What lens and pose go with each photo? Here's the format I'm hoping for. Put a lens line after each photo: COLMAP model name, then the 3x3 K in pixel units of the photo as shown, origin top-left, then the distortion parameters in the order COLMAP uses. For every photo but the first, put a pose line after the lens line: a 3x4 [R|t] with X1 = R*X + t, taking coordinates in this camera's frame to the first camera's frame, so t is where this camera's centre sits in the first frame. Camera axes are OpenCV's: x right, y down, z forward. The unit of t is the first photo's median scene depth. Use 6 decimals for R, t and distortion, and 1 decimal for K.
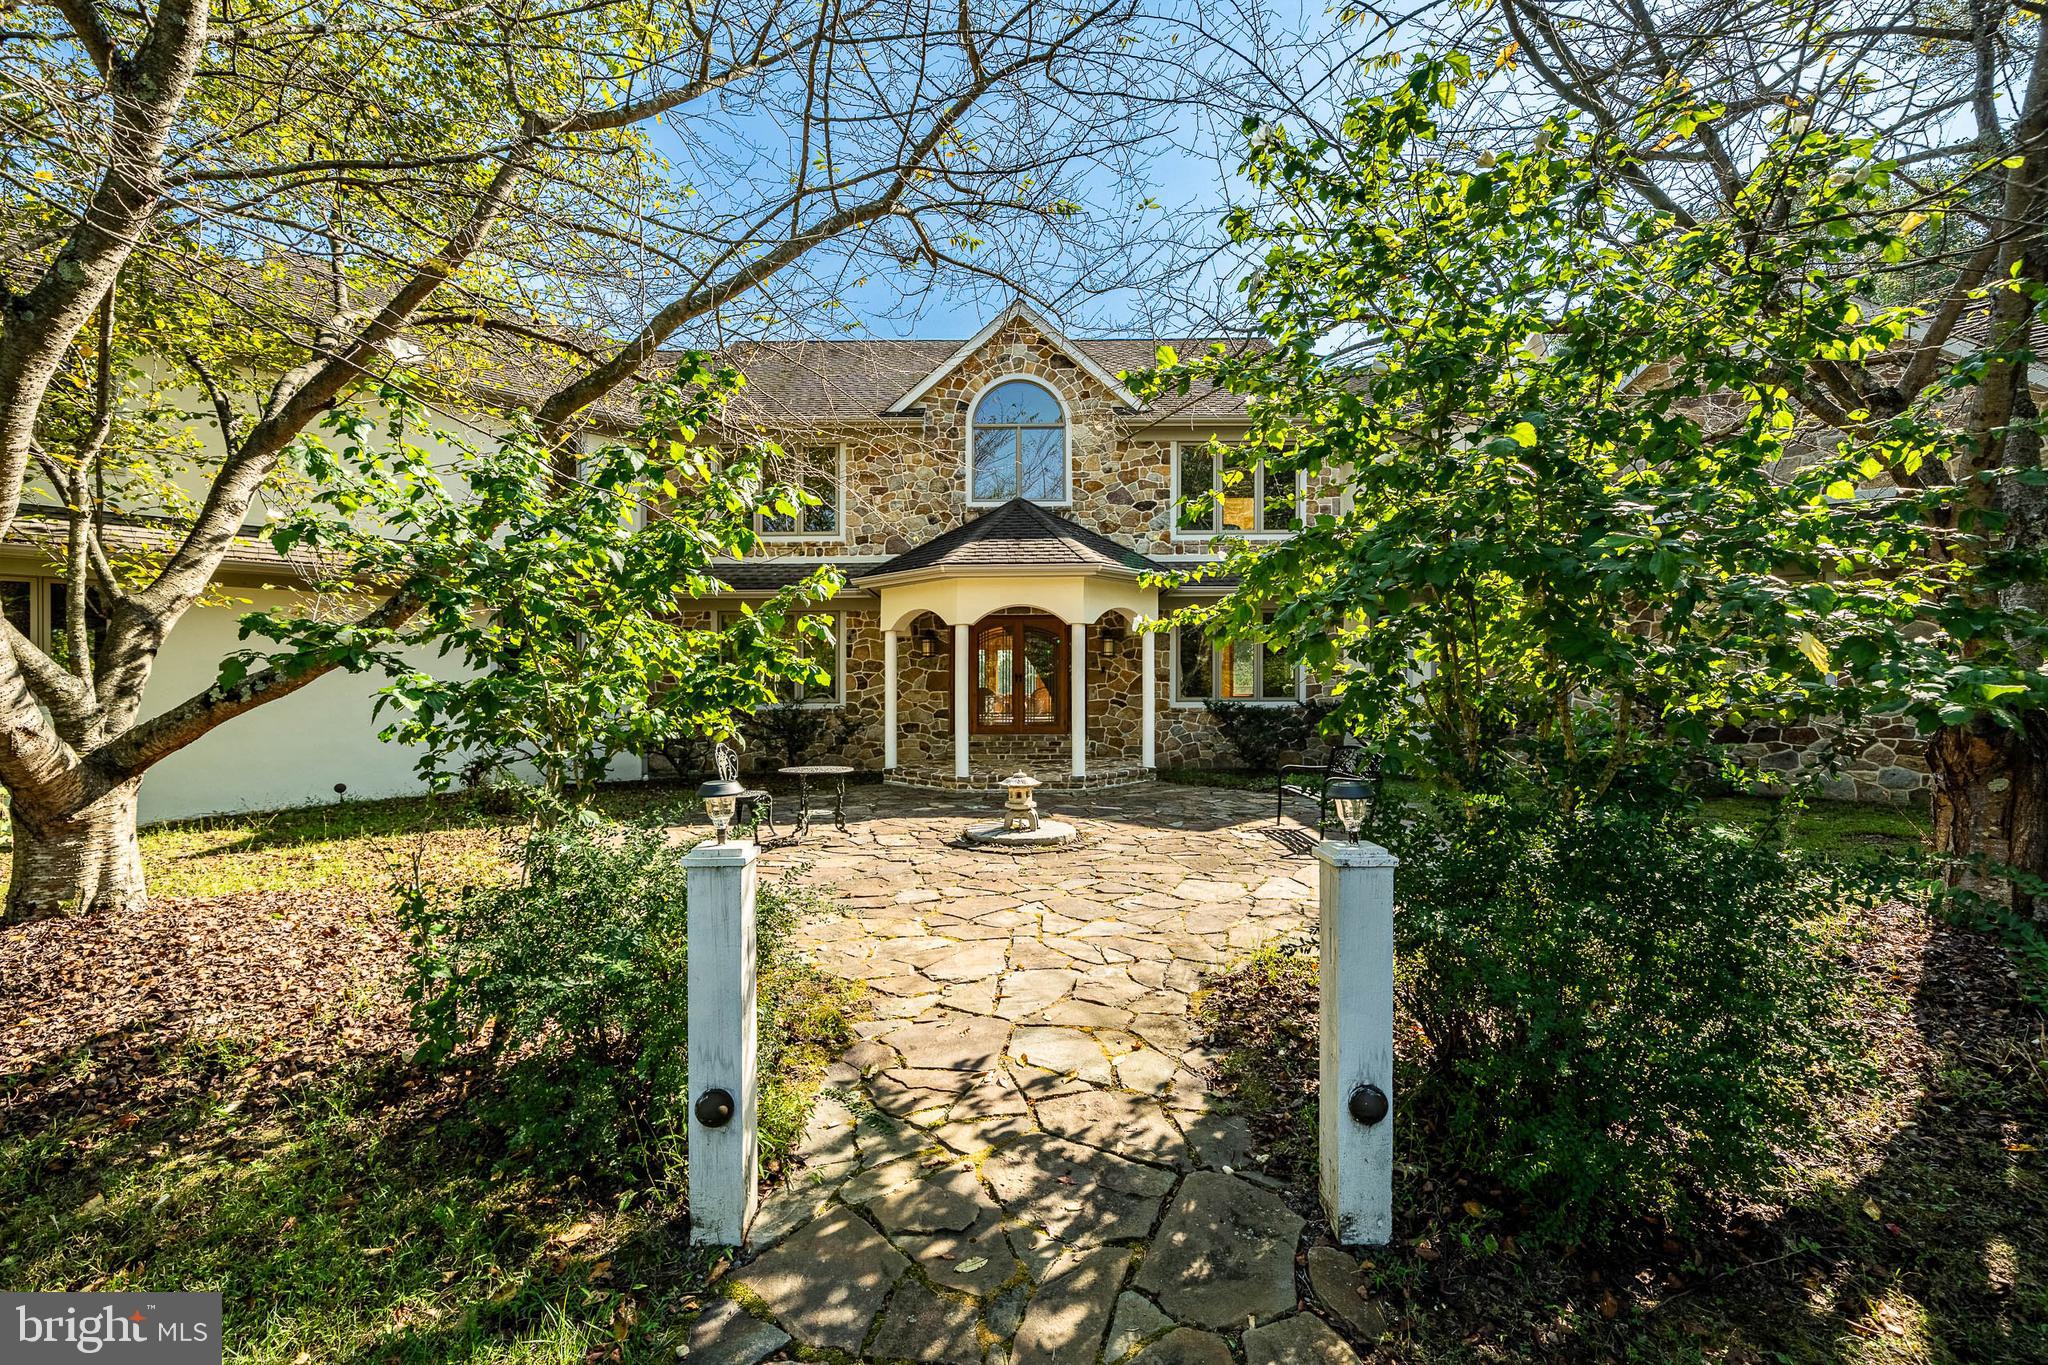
lens RADIAL K [[773.6, 0, 1024.0], [0, 773.6, 682.5], [0, 0, 1]] dist [0.000574, 0.000007]
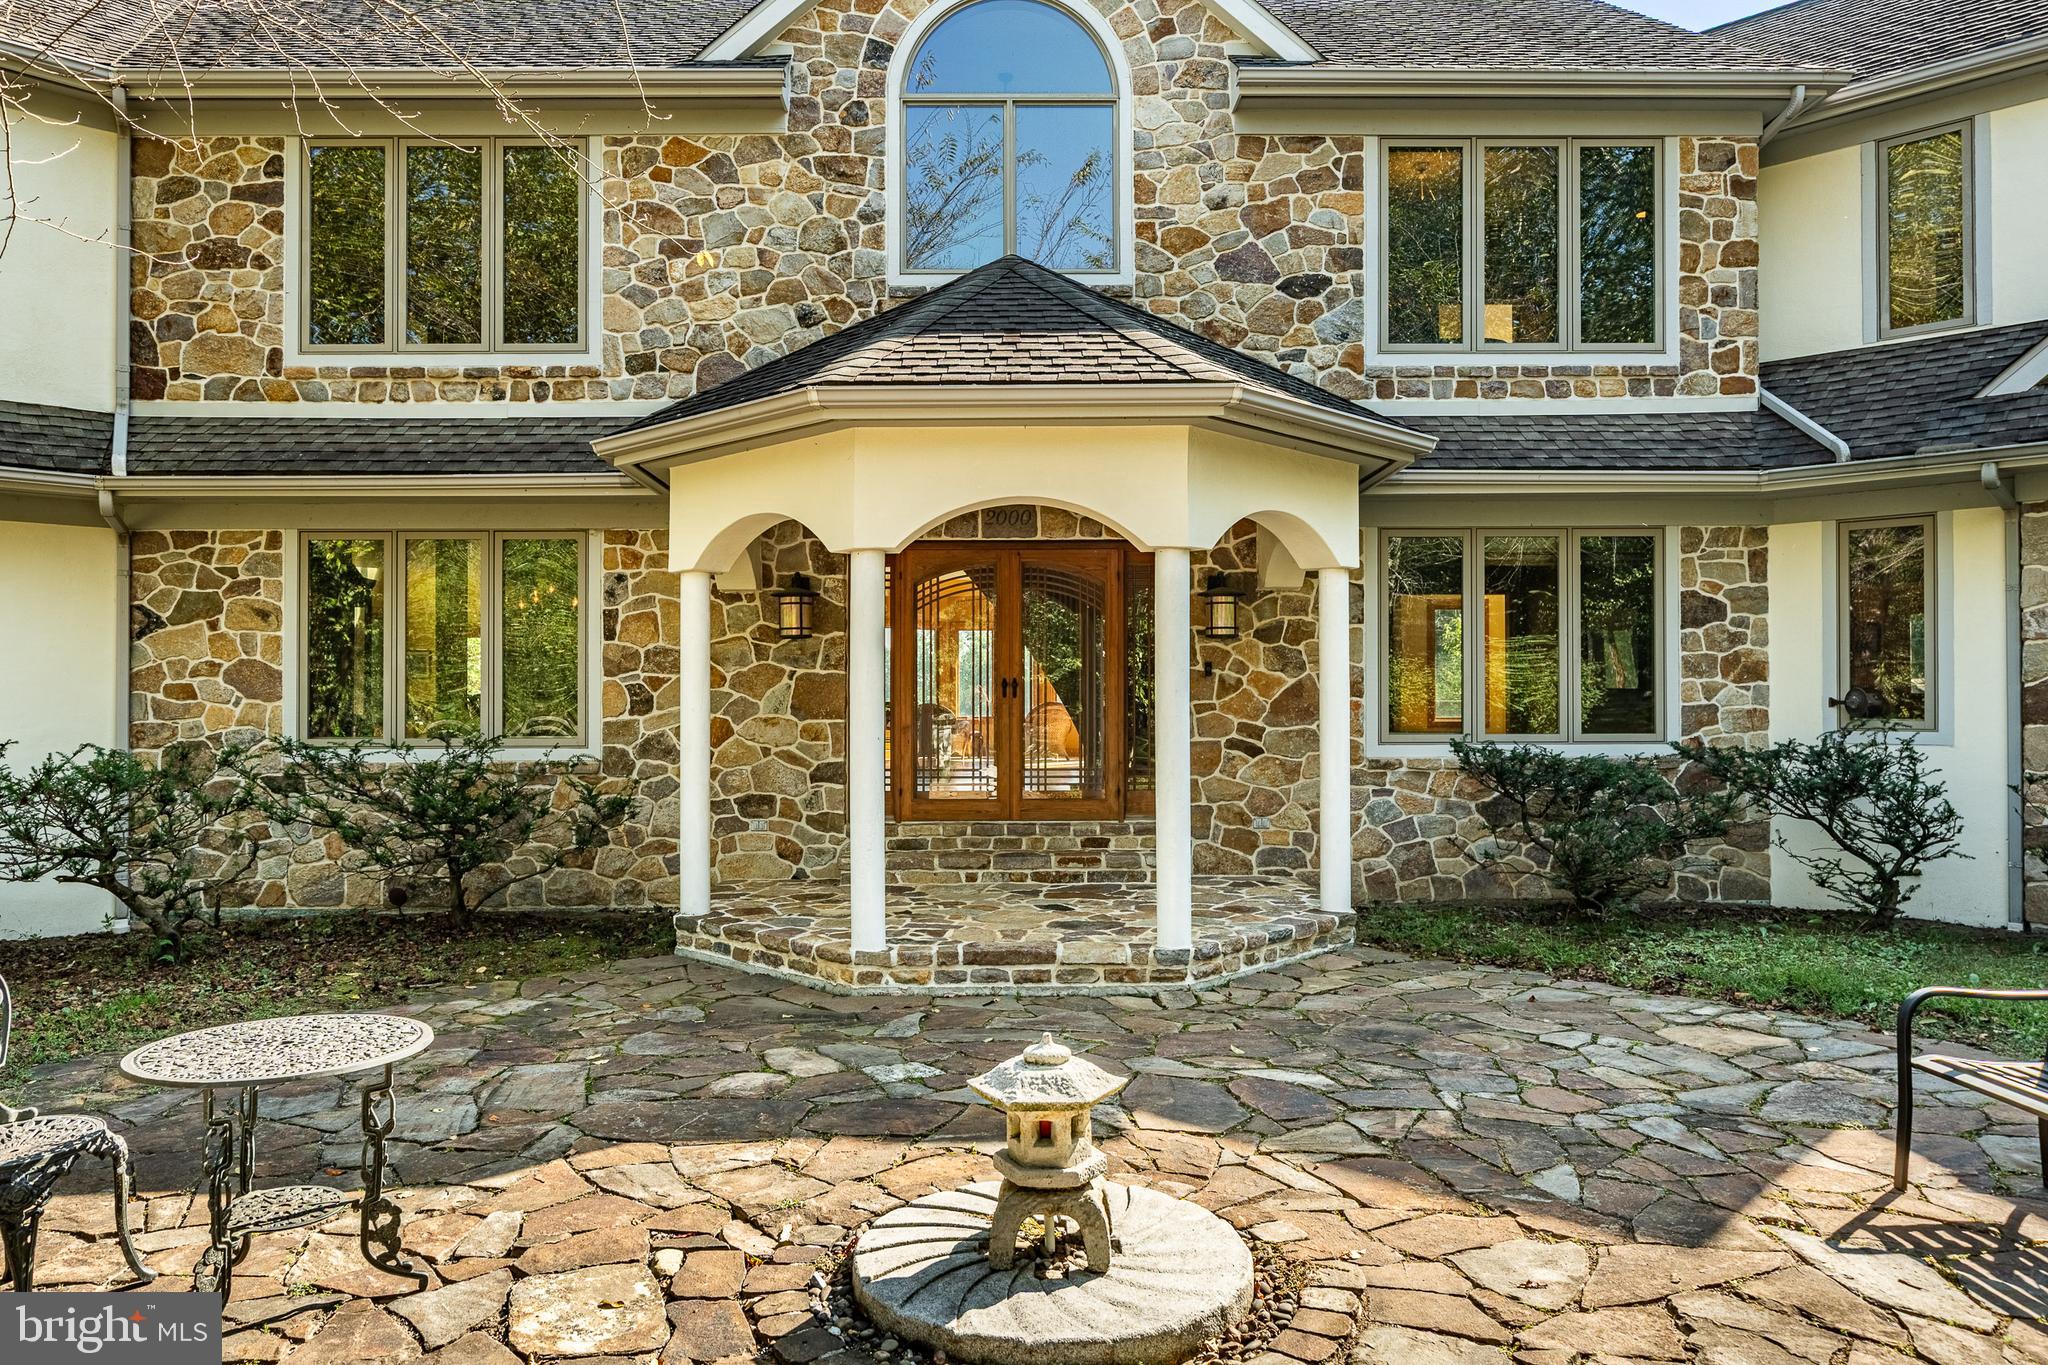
lens RADIAL K [[1453.2, 0, 1024.0], [0, 1453.2, 682.5], [0, 0, 1]] dist [-0.004420, -0.000483]
pose [[0.999938, 0.000346, 0.011120, -0.007676], [-0.000244, 0.999958, -0.009179, -0.001600], [-0.011123, 0.009176, 0.999896, 0.202143]]
